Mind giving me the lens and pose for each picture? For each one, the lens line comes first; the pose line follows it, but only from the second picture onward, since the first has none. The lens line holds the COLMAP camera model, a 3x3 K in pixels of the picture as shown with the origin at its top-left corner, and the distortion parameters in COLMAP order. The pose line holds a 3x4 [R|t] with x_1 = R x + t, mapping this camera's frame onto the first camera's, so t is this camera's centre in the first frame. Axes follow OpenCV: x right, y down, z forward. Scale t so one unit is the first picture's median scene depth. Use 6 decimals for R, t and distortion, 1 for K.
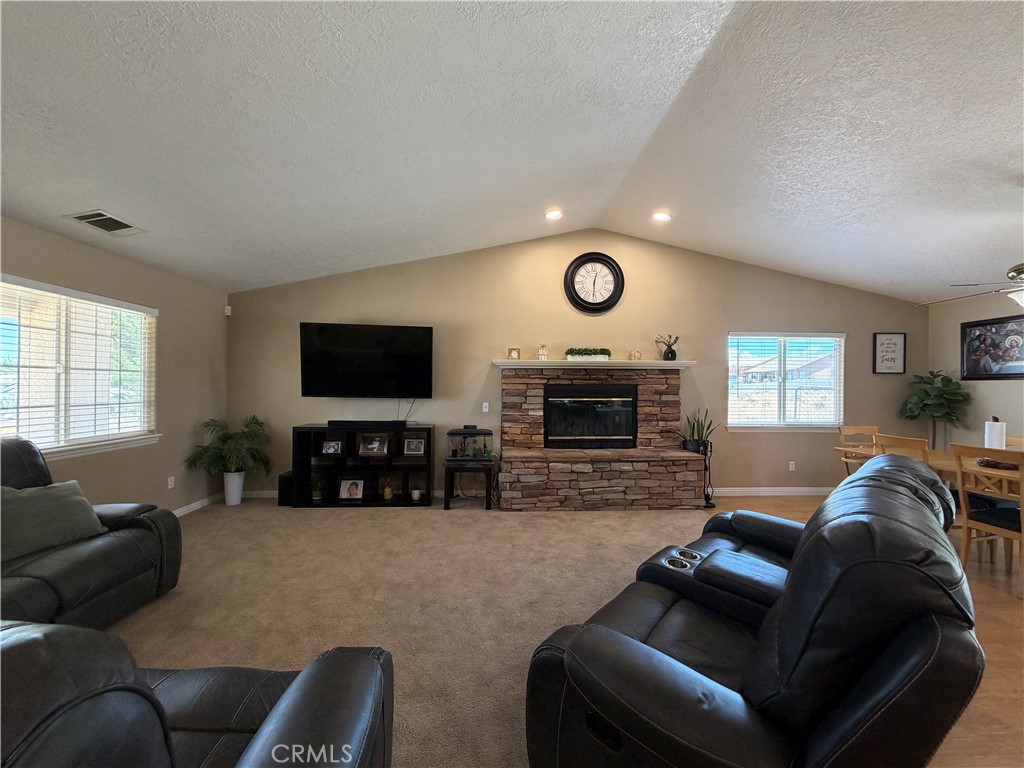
lens RADIAL K [[409.4, 0, 509.6], [0, 409.4, 385.8], [0, 0, 1]] dist [0.001541, -0.000047]
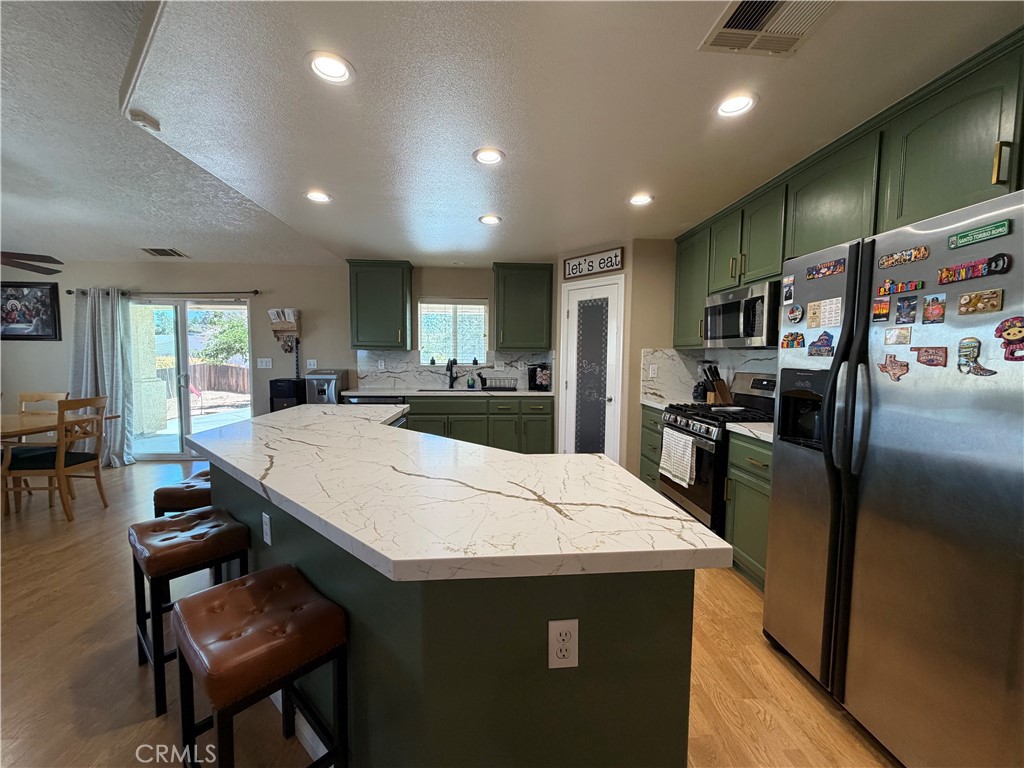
lens RADIAL K [[409.4, 0, 509.6], [0, 409.4, 385.8], [0, 0, 1]] dist [0.001541, -0.000047]
pose [[-0.015589, -0.078309, 0.996807, 0.084547], [-0.012796, 0.996862, 0.078114, 0.003460], [-0.999797, -0.011537, -0.016542, -0.275537]]
